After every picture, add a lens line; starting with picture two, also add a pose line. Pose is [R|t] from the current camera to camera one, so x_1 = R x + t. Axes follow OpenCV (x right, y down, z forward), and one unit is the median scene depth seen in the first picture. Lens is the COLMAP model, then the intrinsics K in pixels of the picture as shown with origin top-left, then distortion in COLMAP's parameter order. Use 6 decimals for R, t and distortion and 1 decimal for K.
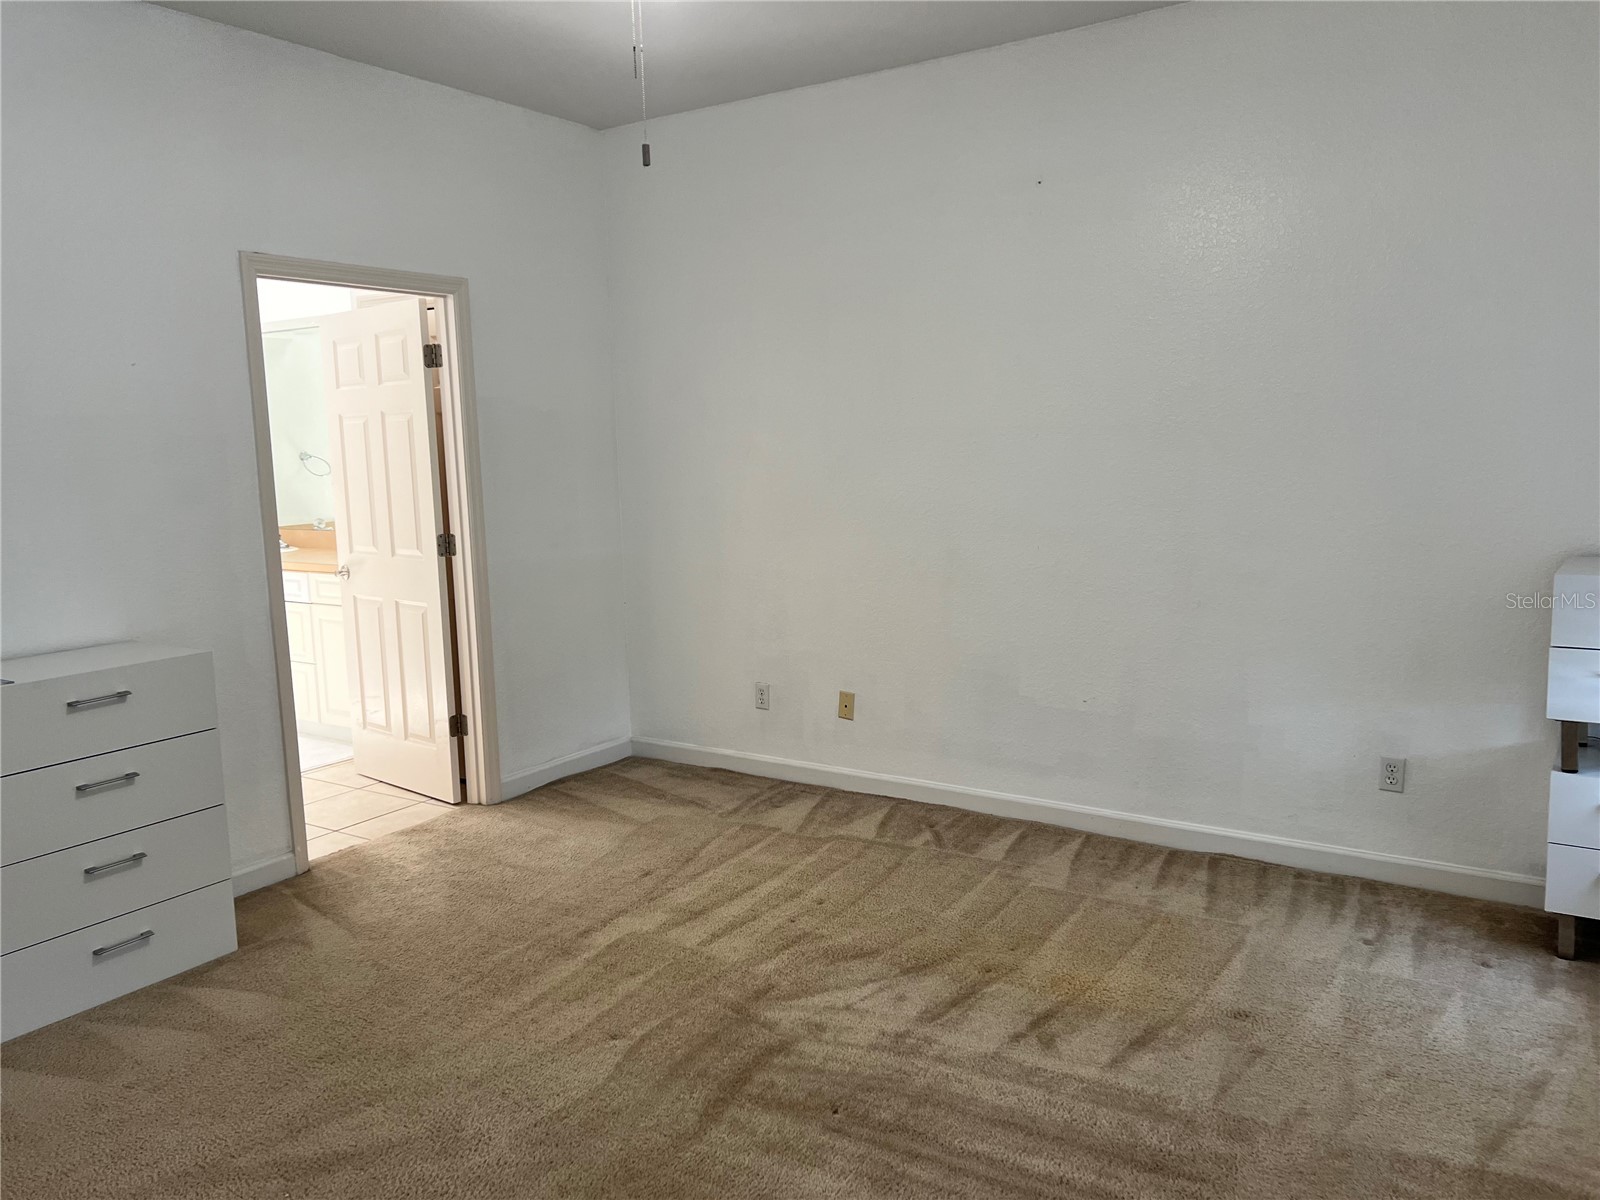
lens RADIAL K [[1195.4, 0, 800.4], [0, 1195.4, 603.3], [0, 0, 1]] dist [0.044670, -0.054749]
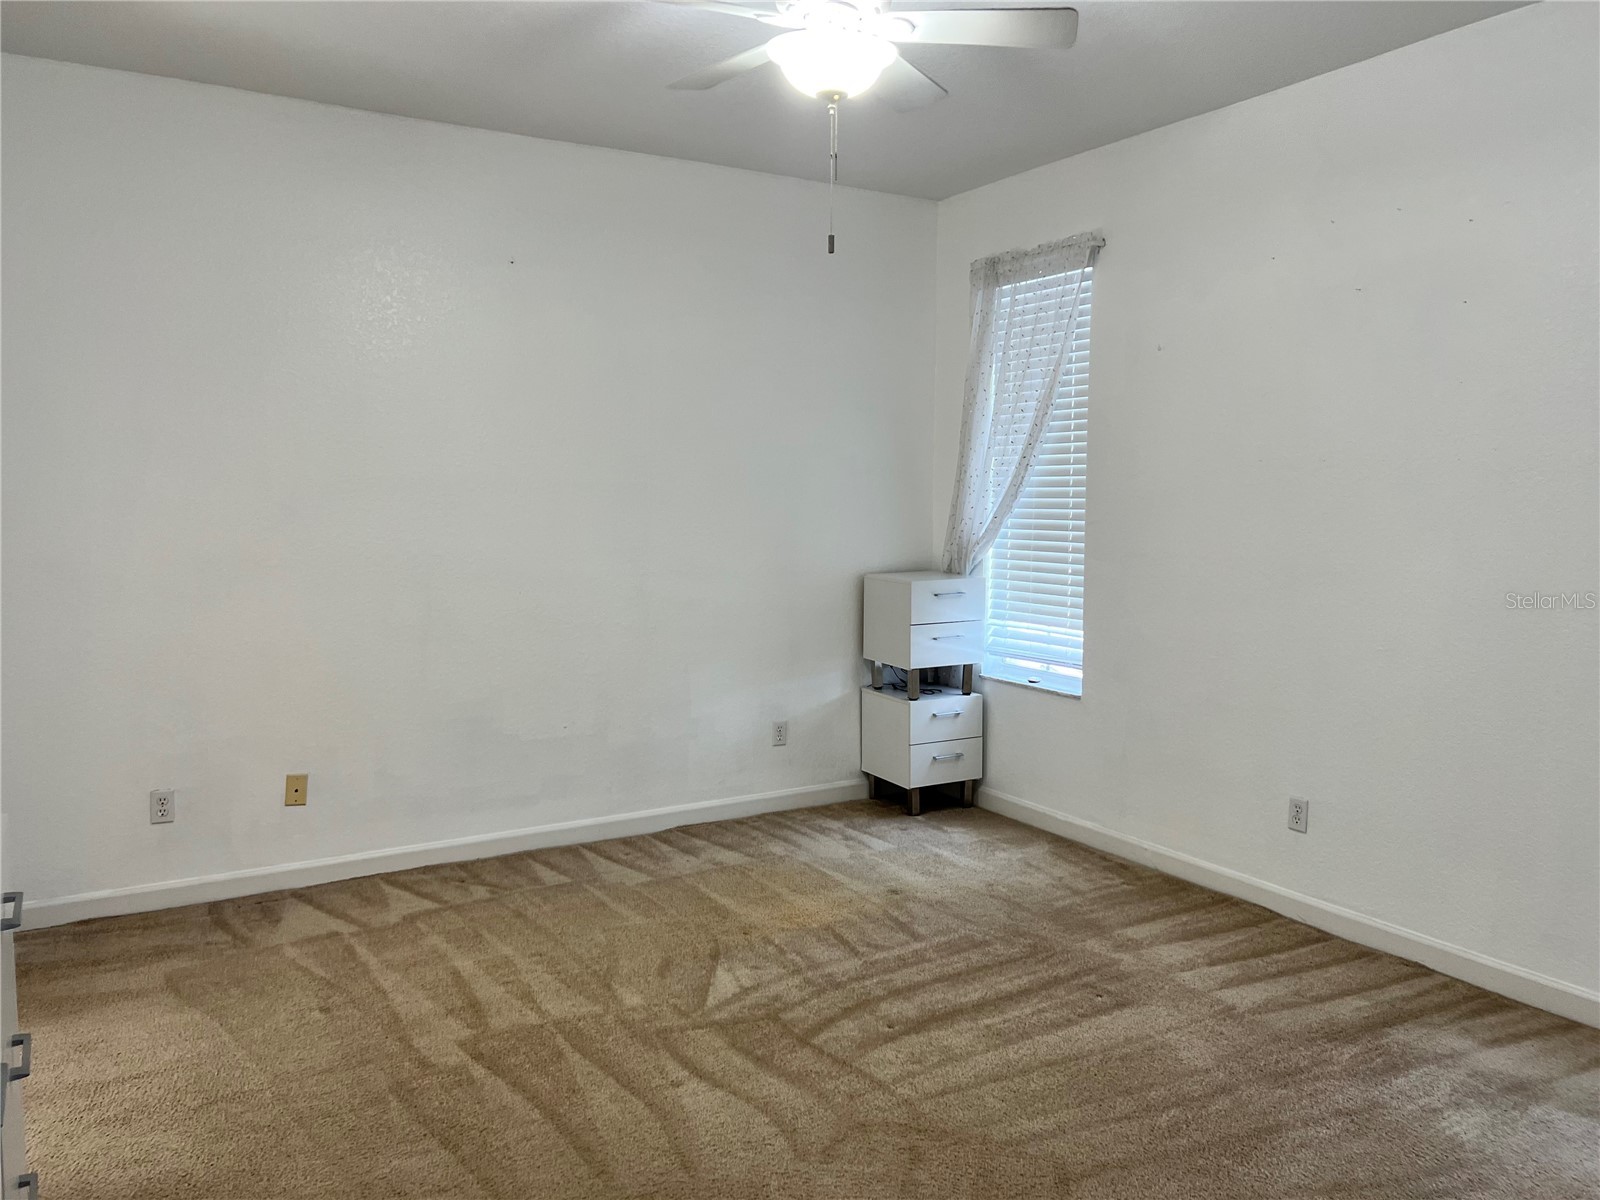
lens RADIAL K [[1195.4, 0, 795.1], [0, 1195.4, 596.4], [0, 0, 1]] dist [0.044670, -0.054749]
pose [[0.447571, -0.059068, 0.892296, -0.743196], [0.115327, 0.993296, 0.007907, -0.027301], [-0.886781, 0.099367, 0.451382, 0.329206]]
